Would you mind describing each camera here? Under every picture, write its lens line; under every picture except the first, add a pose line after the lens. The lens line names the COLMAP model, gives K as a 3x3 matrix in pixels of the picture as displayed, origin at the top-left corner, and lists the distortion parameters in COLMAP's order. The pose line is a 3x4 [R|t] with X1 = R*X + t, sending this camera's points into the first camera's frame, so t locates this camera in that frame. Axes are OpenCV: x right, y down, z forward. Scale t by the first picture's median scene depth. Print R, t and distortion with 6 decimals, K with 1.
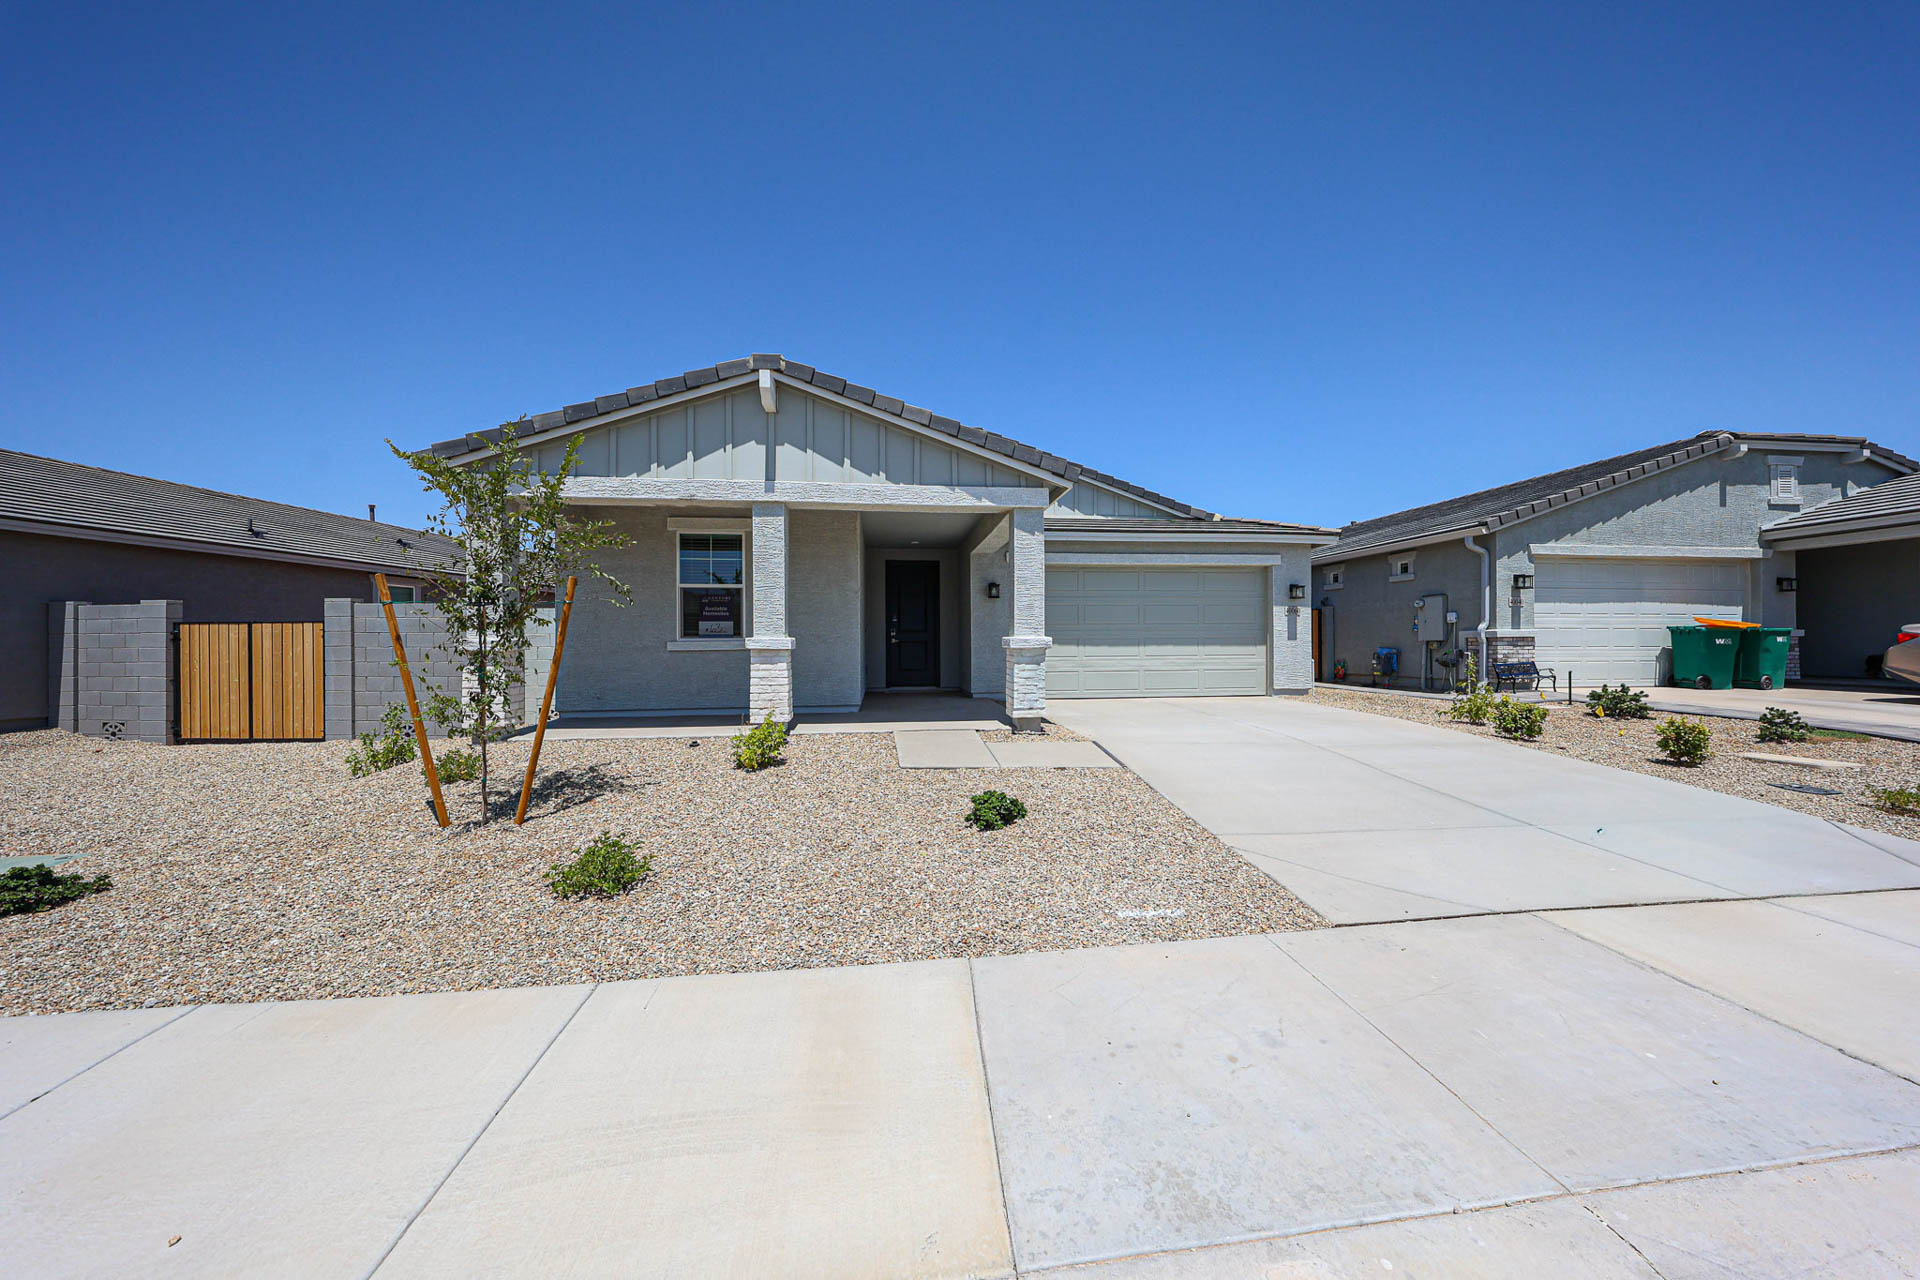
lens RADIAL K [[709.2, 0, 960.0], [0, 709.2, 640.0], [0, 0, 1]] dist [0.000682, -0.000014]
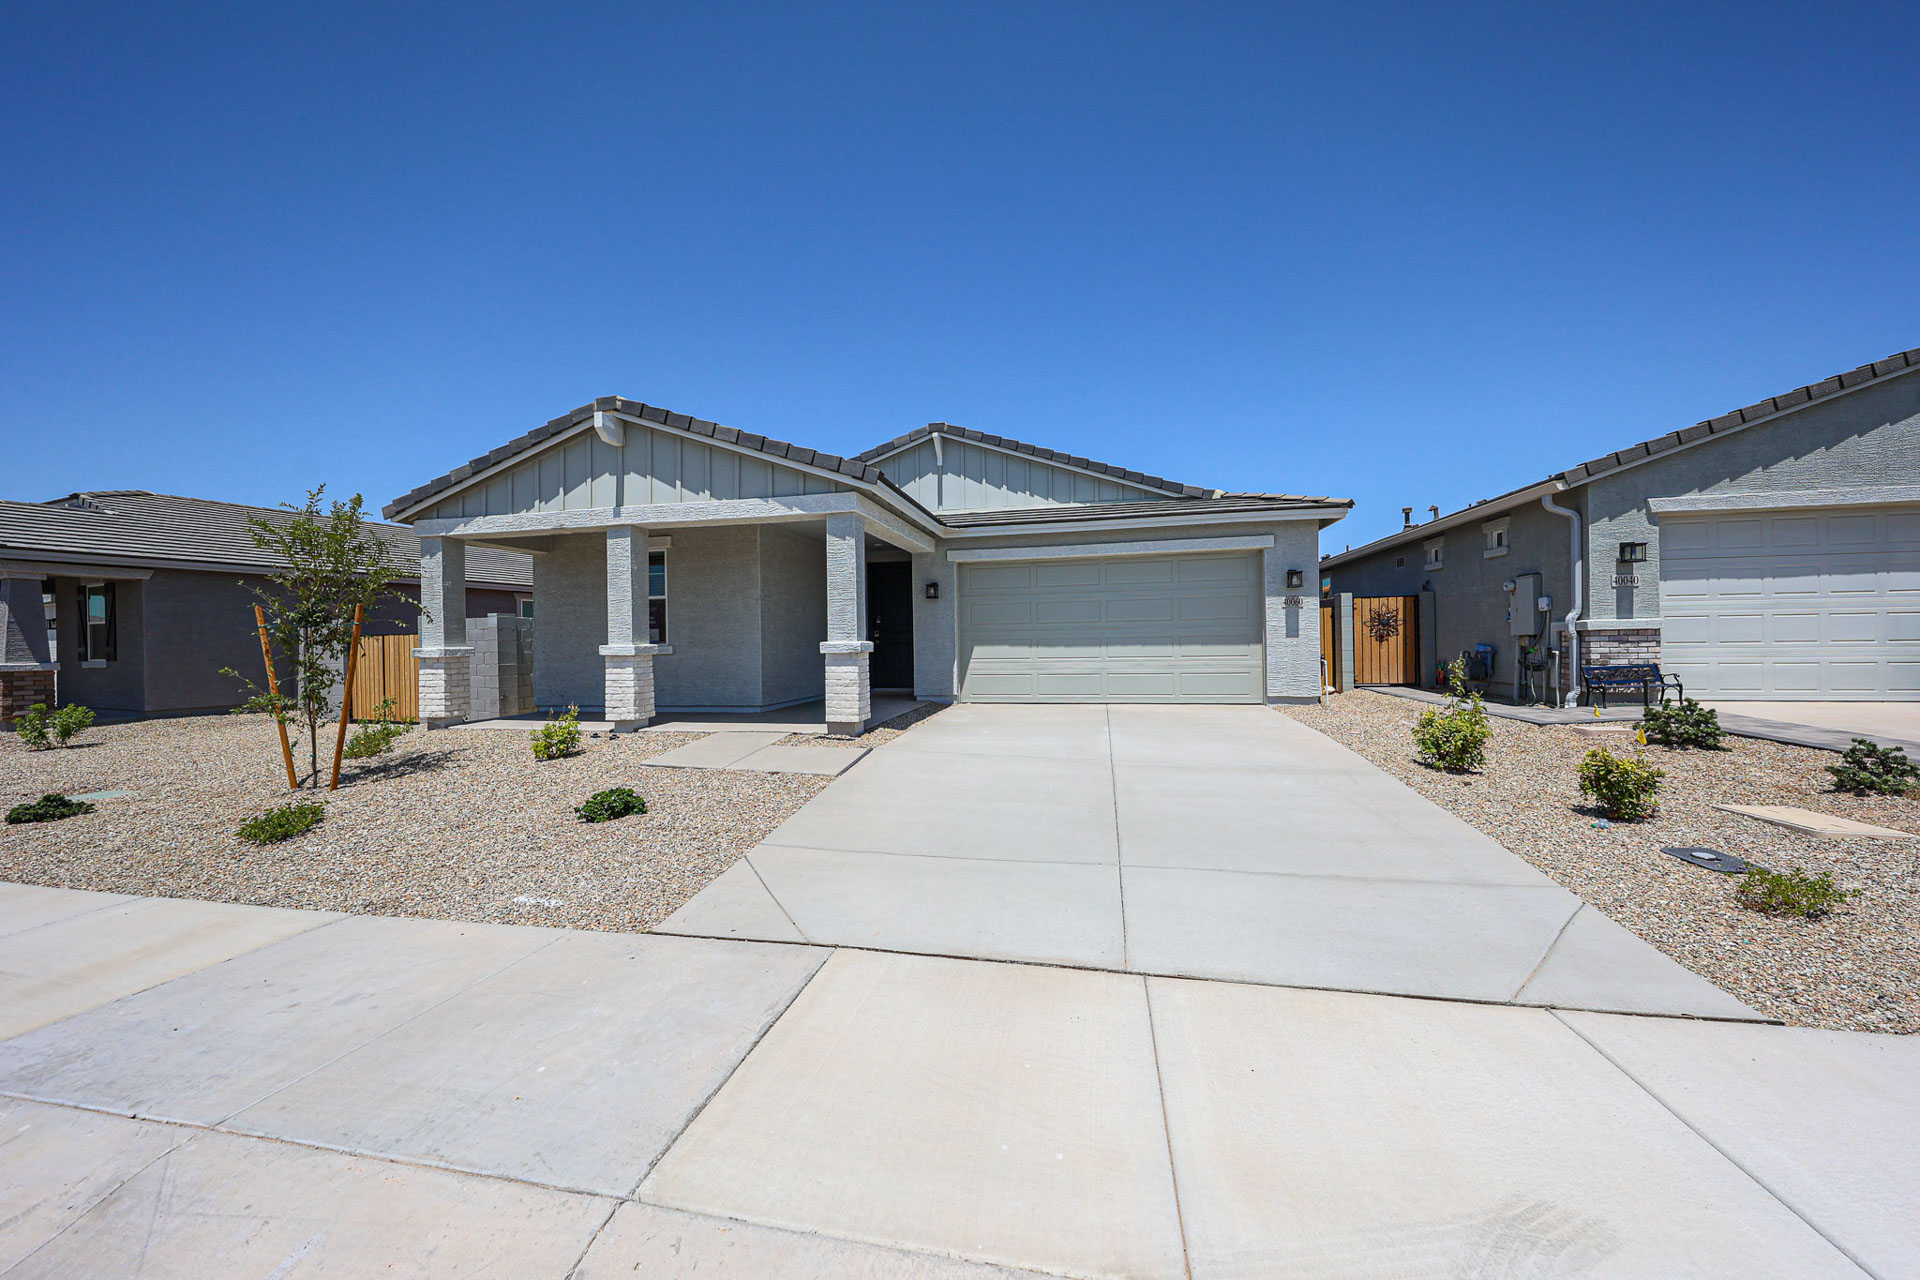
lens RADIAL K [[749.0, 0, 957.0], [0, 749.0, 643.2], [0, 0, 1]] dist [-0.001358, -0.000140]
pose [[0.932573, -0.009106, -0.360867, 0.428757], [0.013416, 0.999865, 0.009438, -0.006809], [0.360733, -0.013643, 0.932569, 0.048642]]
